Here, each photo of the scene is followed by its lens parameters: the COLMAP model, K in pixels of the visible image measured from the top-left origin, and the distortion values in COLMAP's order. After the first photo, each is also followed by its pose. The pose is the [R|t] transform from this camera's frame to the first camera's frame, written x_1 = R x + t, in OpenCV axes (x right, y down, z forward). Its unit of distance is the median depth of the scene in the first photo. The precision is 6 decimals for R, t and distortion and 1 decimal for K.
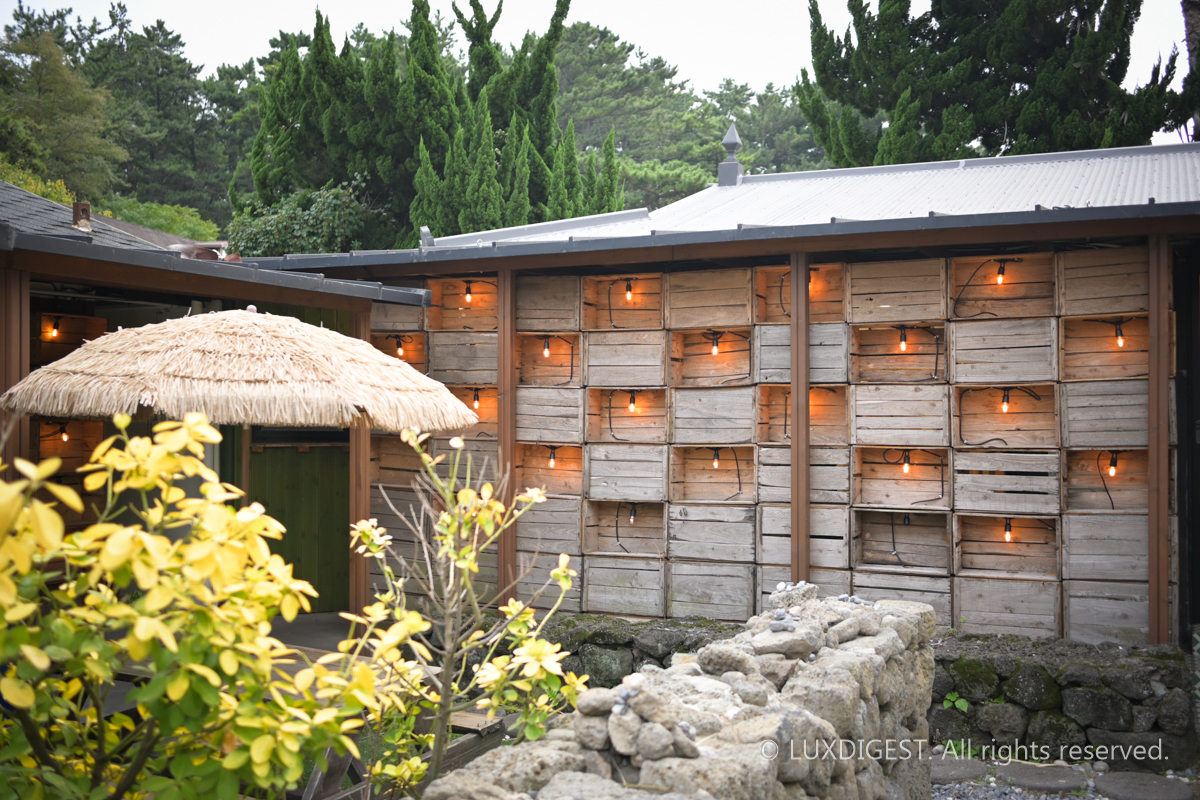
lens RADIAL K [[1229.5, 0, 593.6], [0, 1229.5, 395.5], [0, 0, 1]] dist [0.002175, 0.000000]
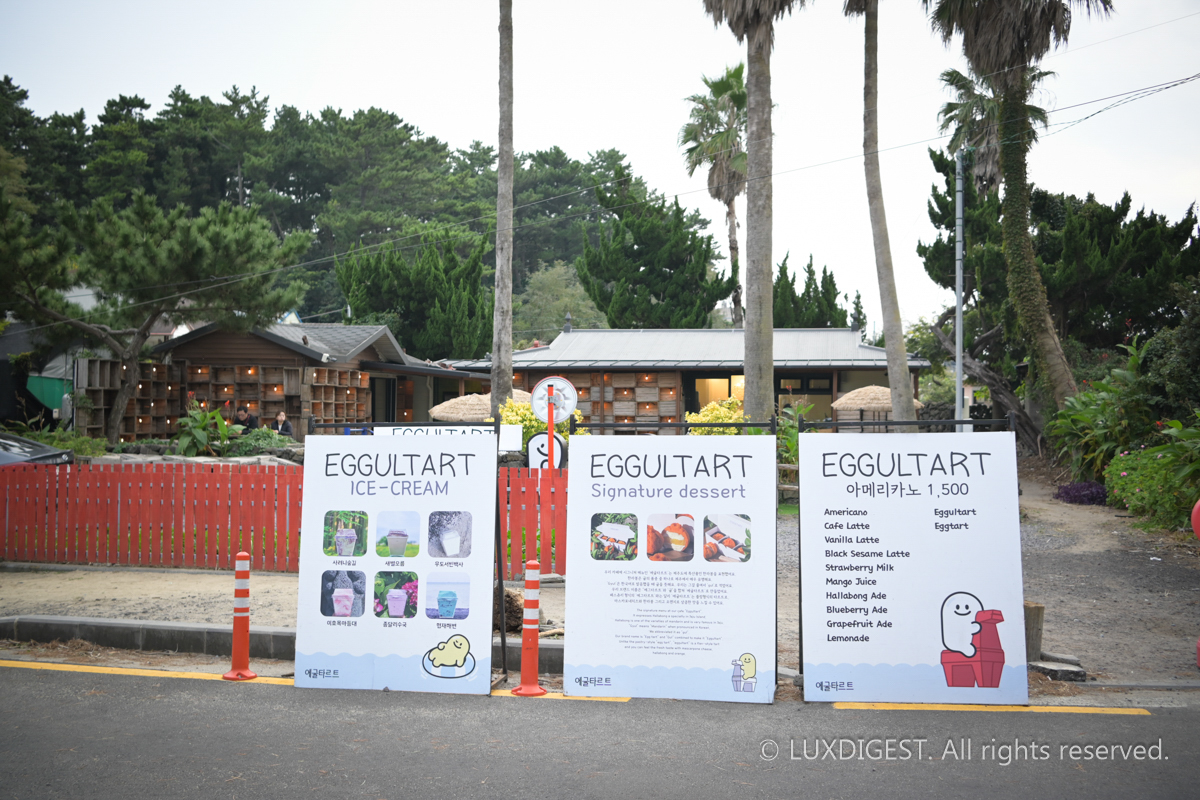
lens RADIAL K [[1229.5, 0, 579.4], [0, 1229.5, 392.6], [0, 0, 1]] dist [0.002175, 0.000000]
pose [[0.975007, 0.008209, 0.222023, -0.377779], [-0.008037, 0.999966, -0.001675, -0.013615], [-0.222030, -0.000151, 0.975040, -1.388026]]
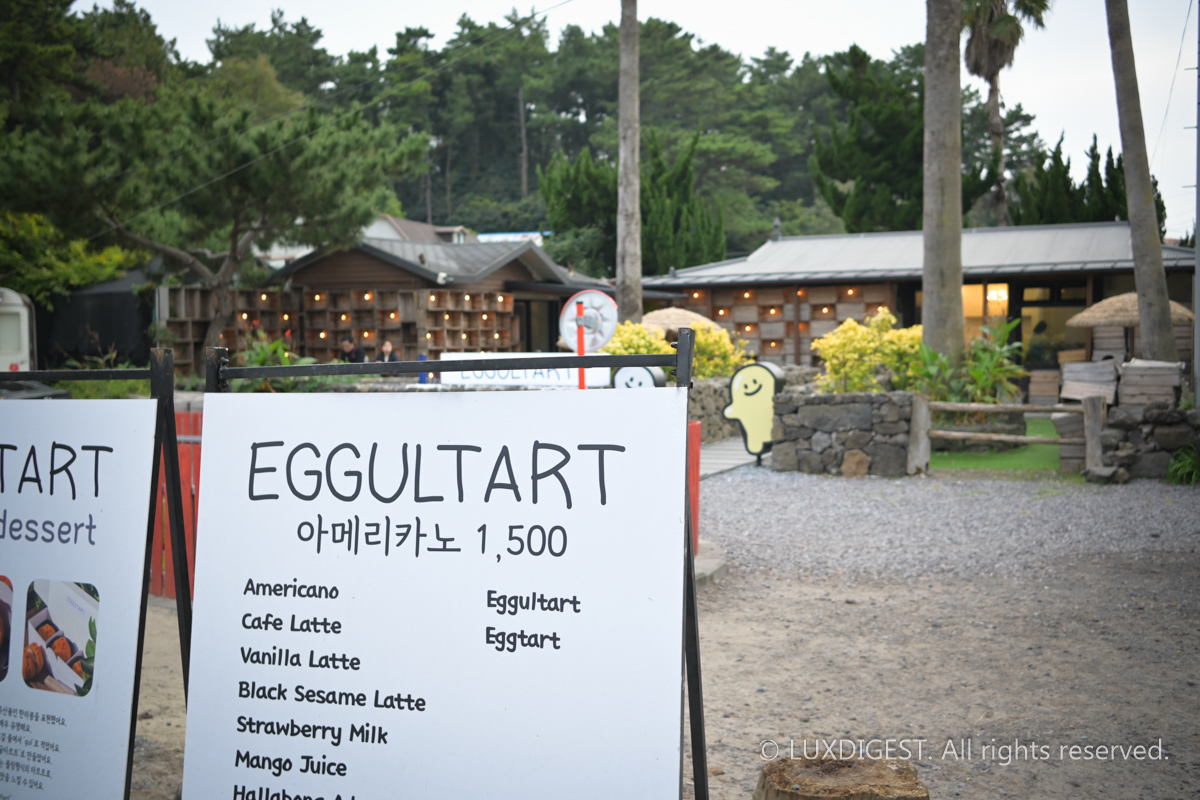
lens RADIAL K [[1229.5, 0, 590.7], [0, 1229.5, 392.4], [0, 0, 1]] dist [0.002175, 0.000000]
pose [[0.999193, -0.012741, -0.038086, -0.131260], [0.015005, 0.998100, 0.059758, -0.010644], [0.037252, -0.060281, 0.997486, -1.149356]]
